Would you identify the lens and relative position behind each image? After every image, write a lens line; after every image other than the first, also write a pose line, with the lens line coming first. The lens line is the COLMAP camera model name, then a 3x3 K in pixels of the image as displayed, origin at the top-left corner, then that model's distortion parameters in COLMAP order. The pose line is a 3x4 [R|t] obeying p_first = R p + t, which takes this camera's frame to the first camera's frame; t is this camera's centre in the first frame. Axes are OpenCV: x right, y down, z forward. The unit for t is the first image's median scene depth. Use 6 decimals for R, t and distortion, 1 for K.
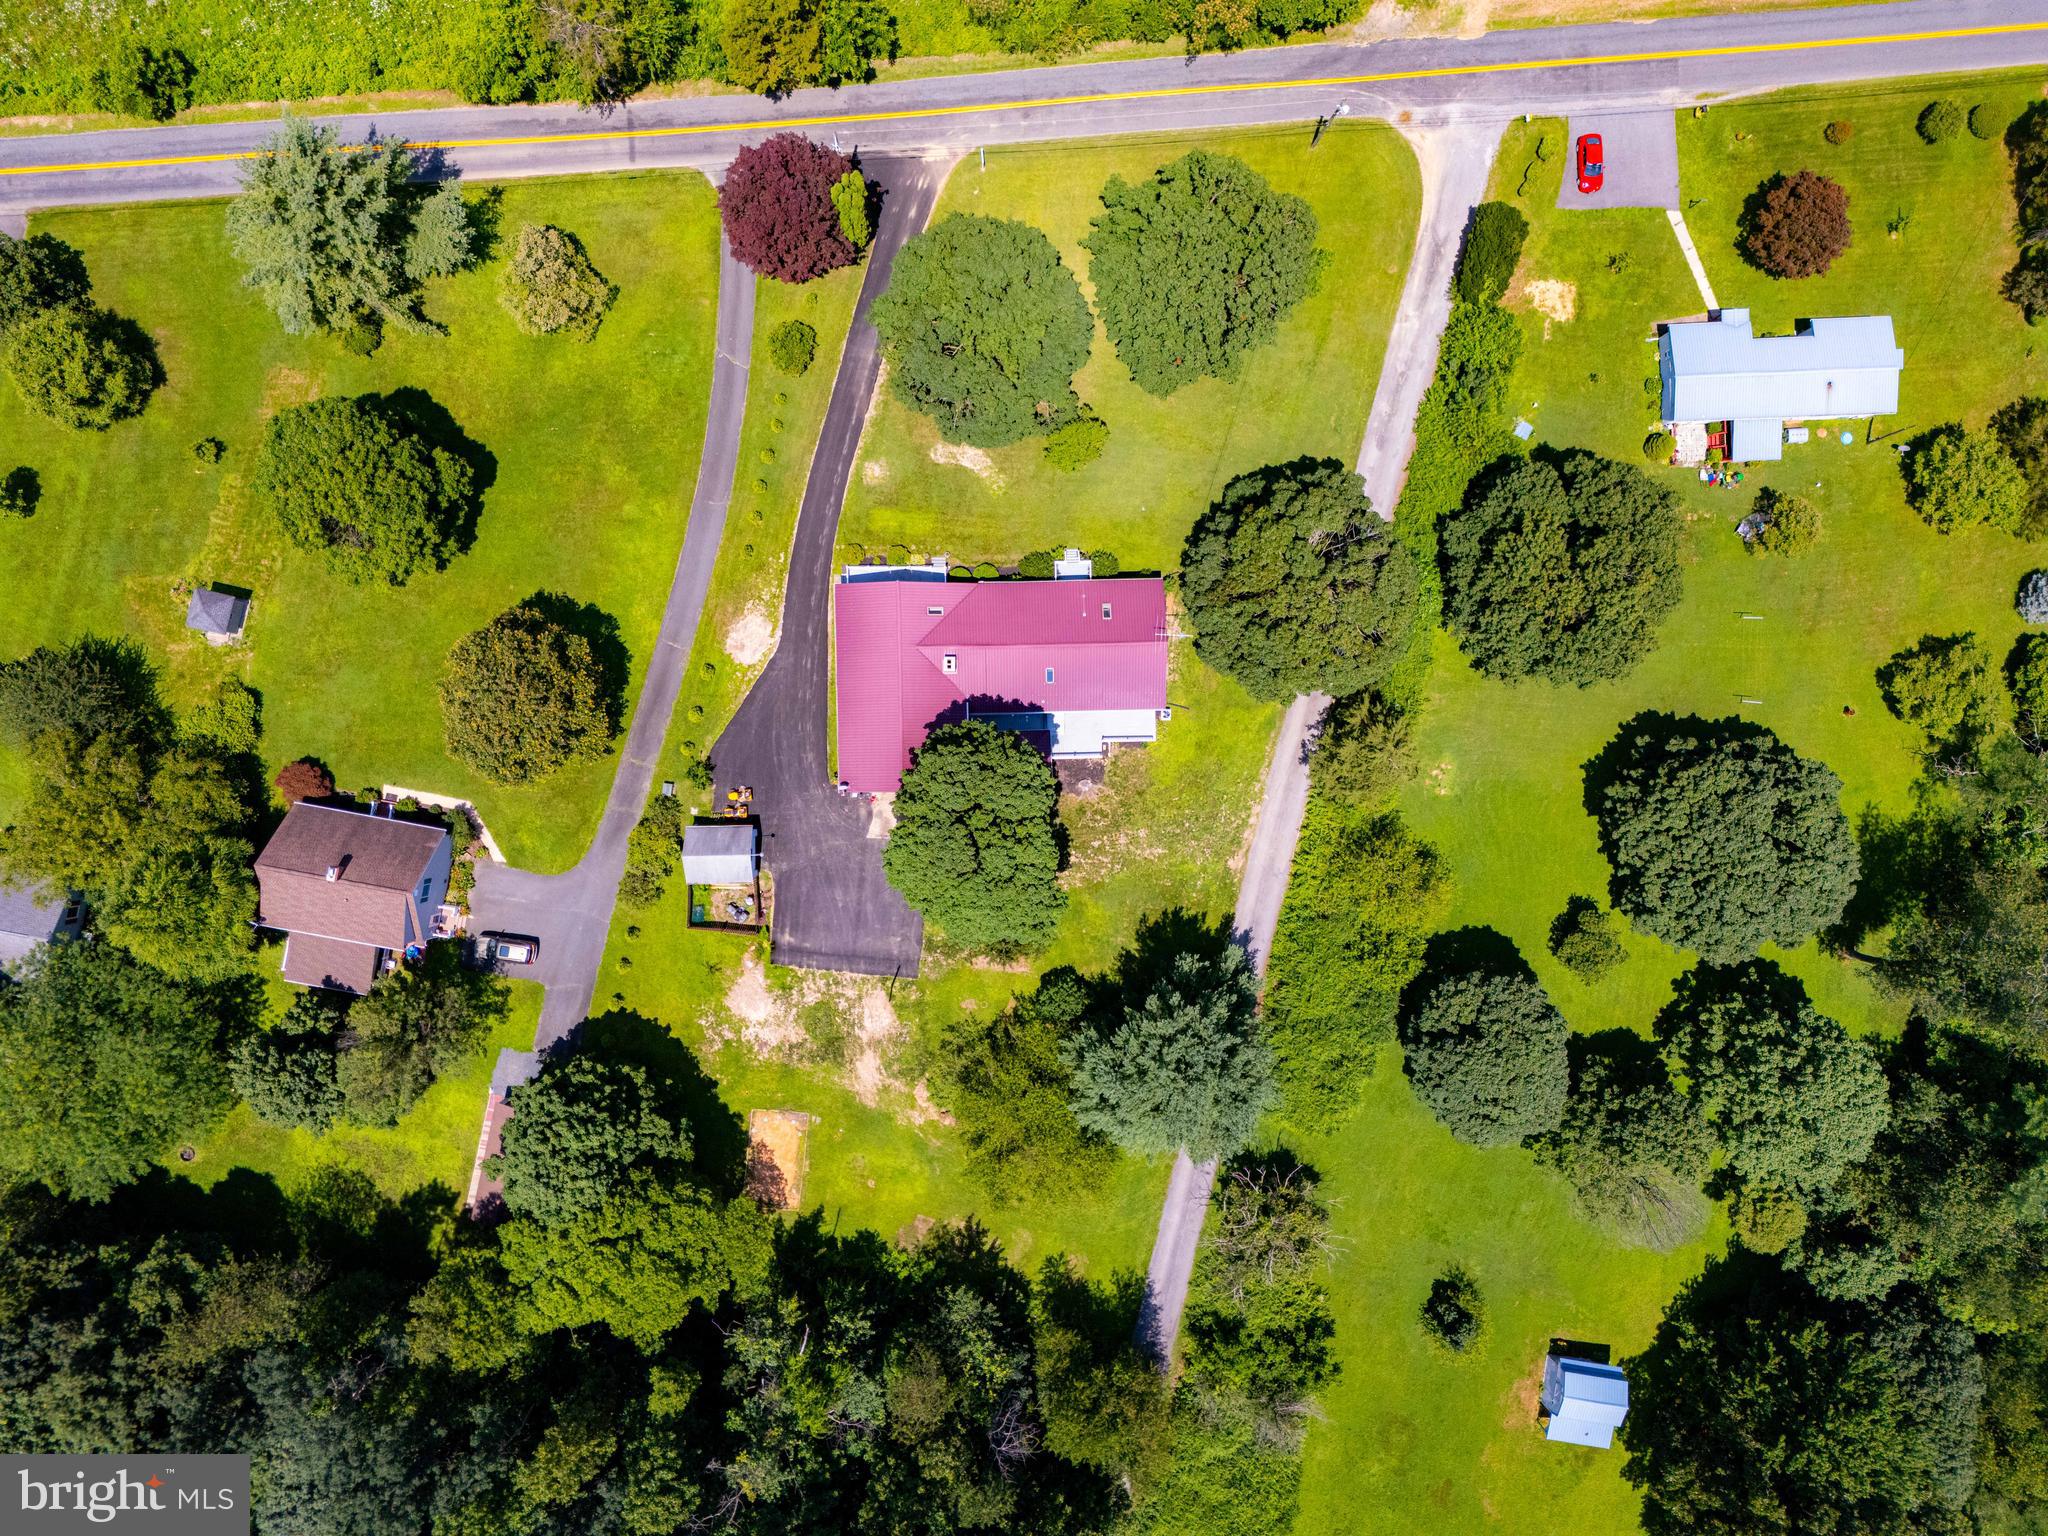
lens RADIAL K [[1501.6, 0, 1025.5], [0, 1501.6, 771.0], [0, 0, 1]] dist [0.079846, -0.075875]
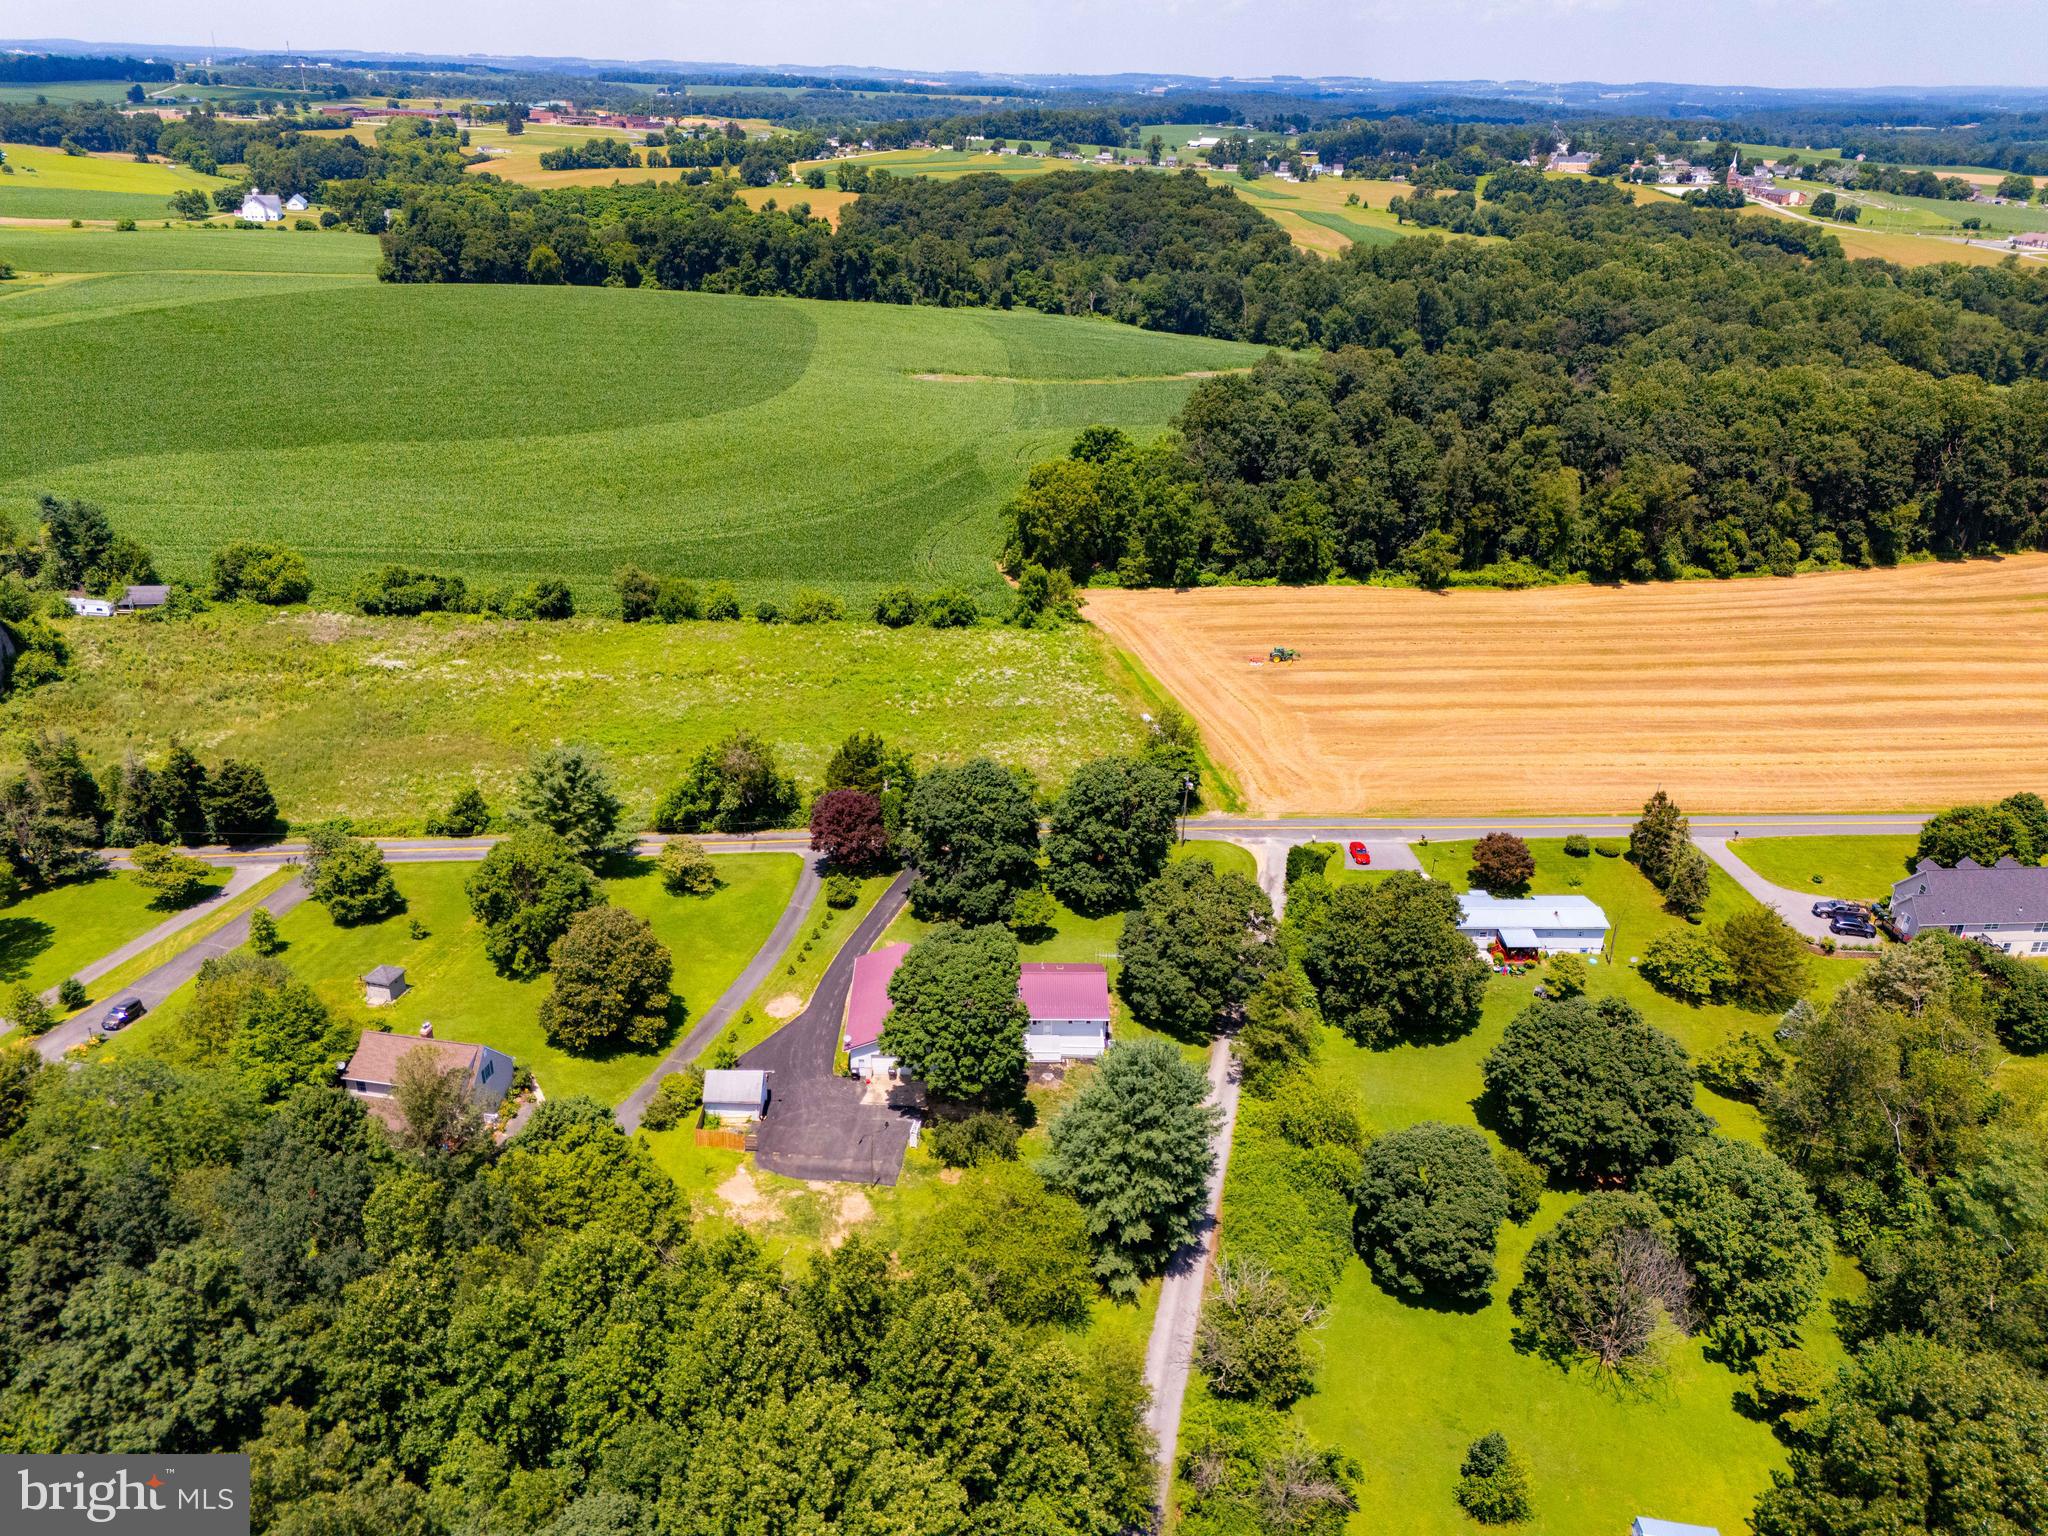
lens RADIAL K [[1590.3, 0, 1024.0], [0, 1590.3, 759.6], [0, 0, 1]] dist [0.098592, -0.102870]
pose [[0.999815, -0.009488, 0.016727, 0.001435], [0.019119, 0.396939, -0.917646, 1.084935], [0.002068, 0.917796, 0.397047, 0.267850]]
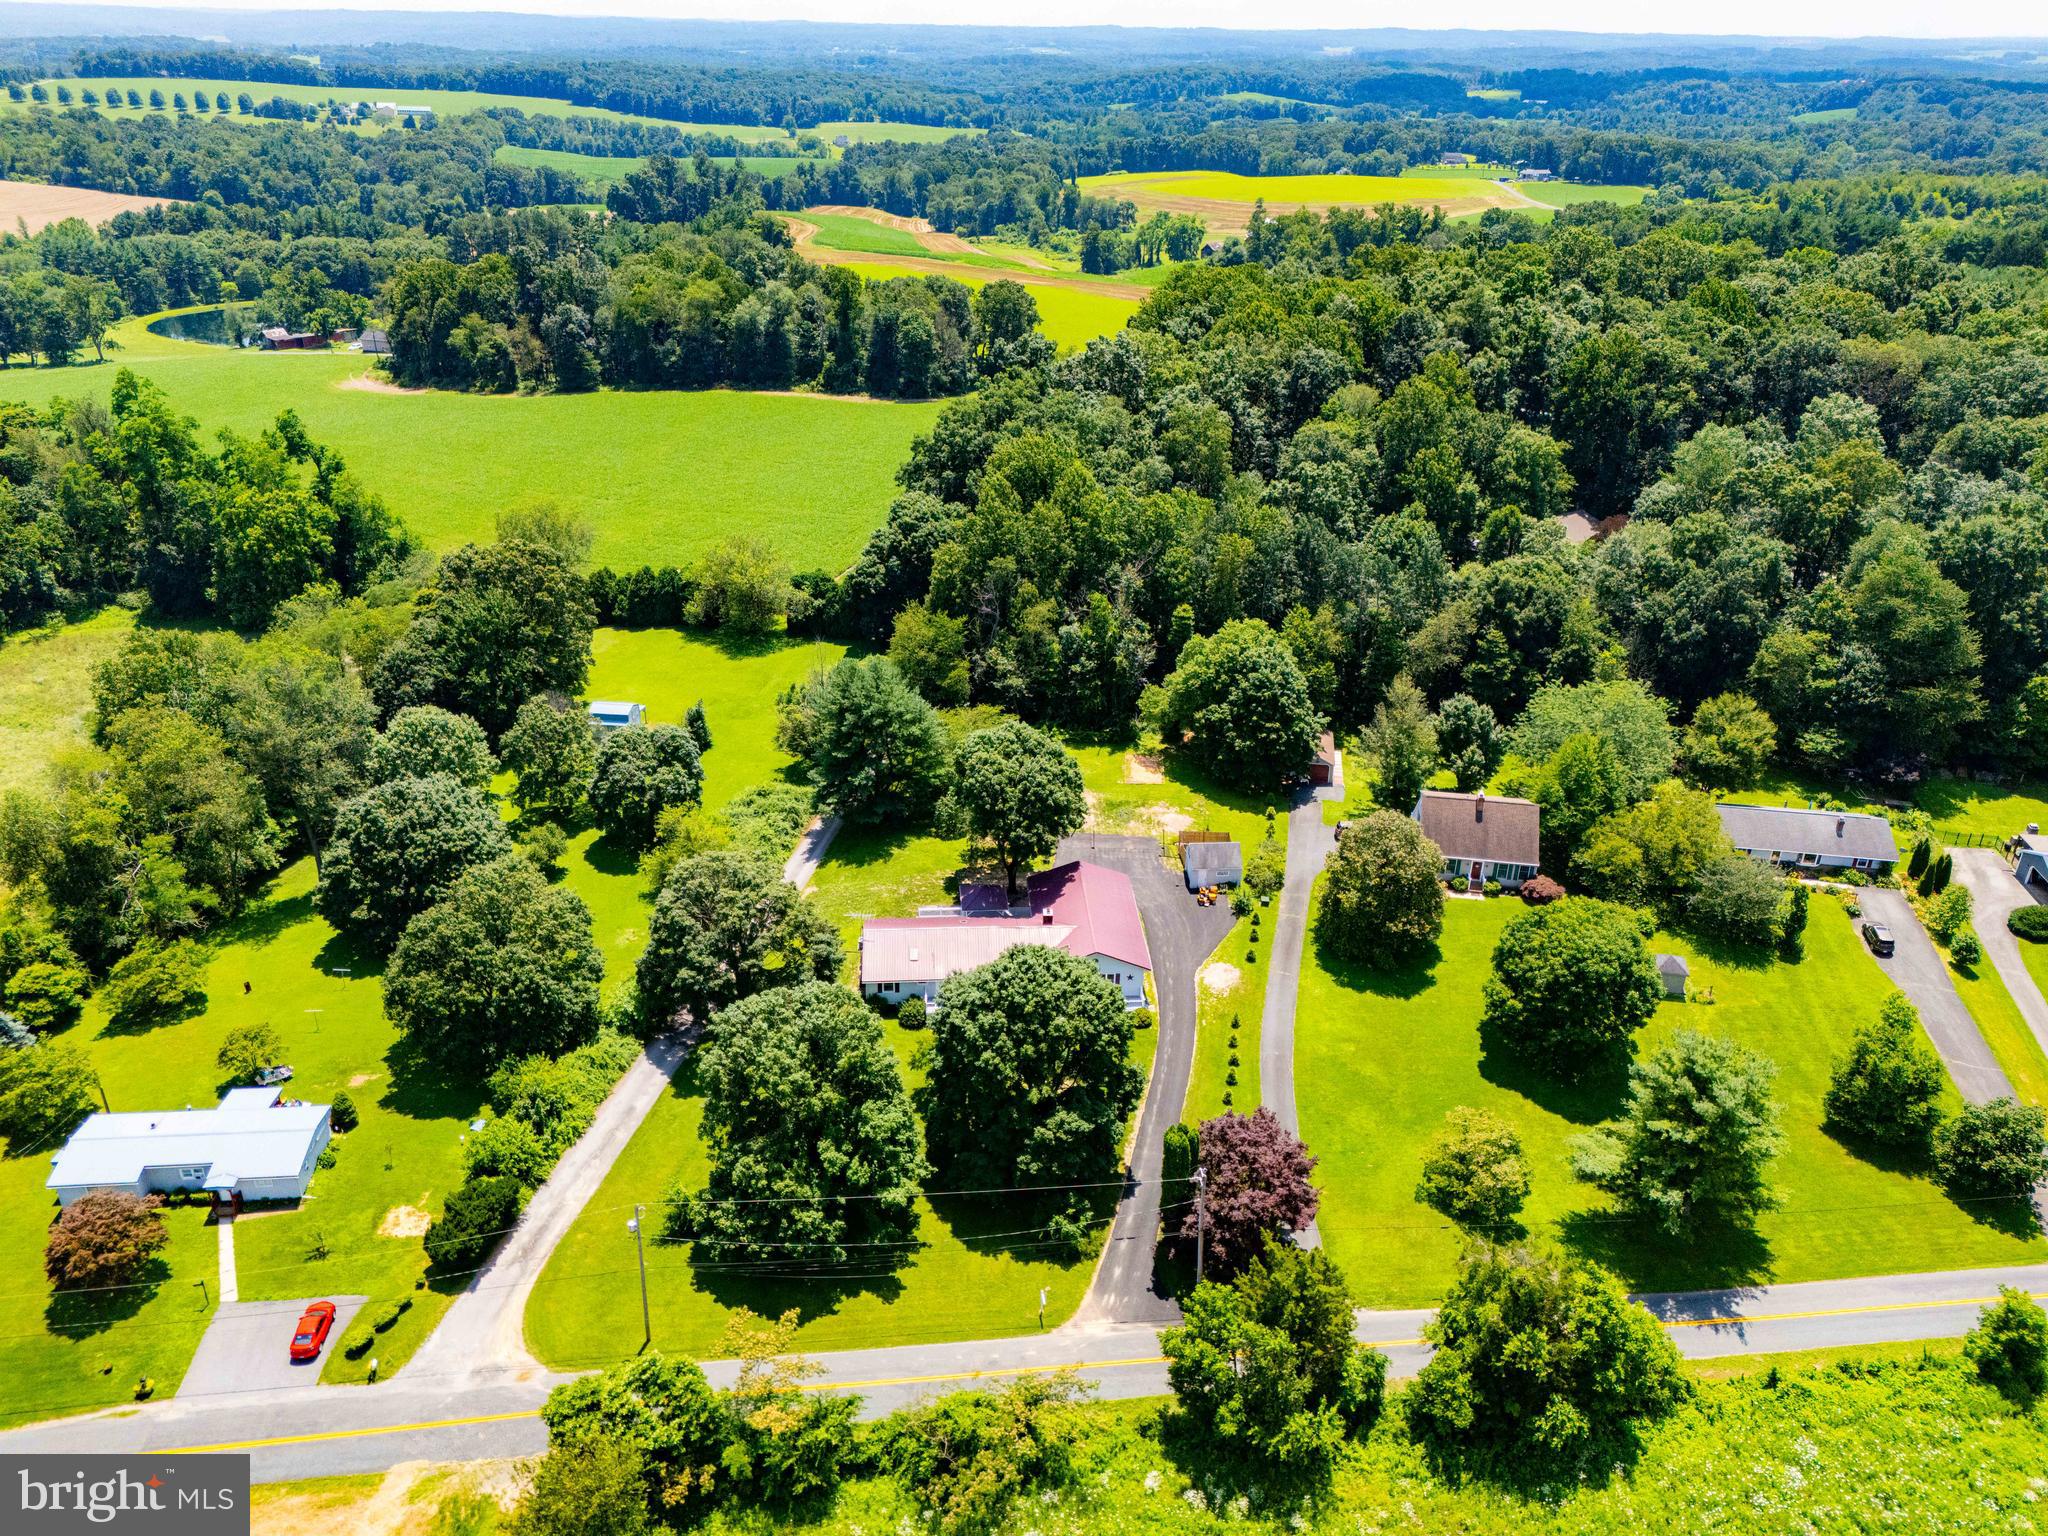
lens RADIAL K [[1501.6, 0, 1025.5], [0, 1501.6, 771.0], [0, 0, 1]] dist [0.079846, -0.075875]
pose [[-0.998190, -0.016228, -0.057902, 0.035789], [-0.044255, -0.453669, 0.890071, -1.049013], [-0.040712, 0.891023, 0.452130, 0.343948]]
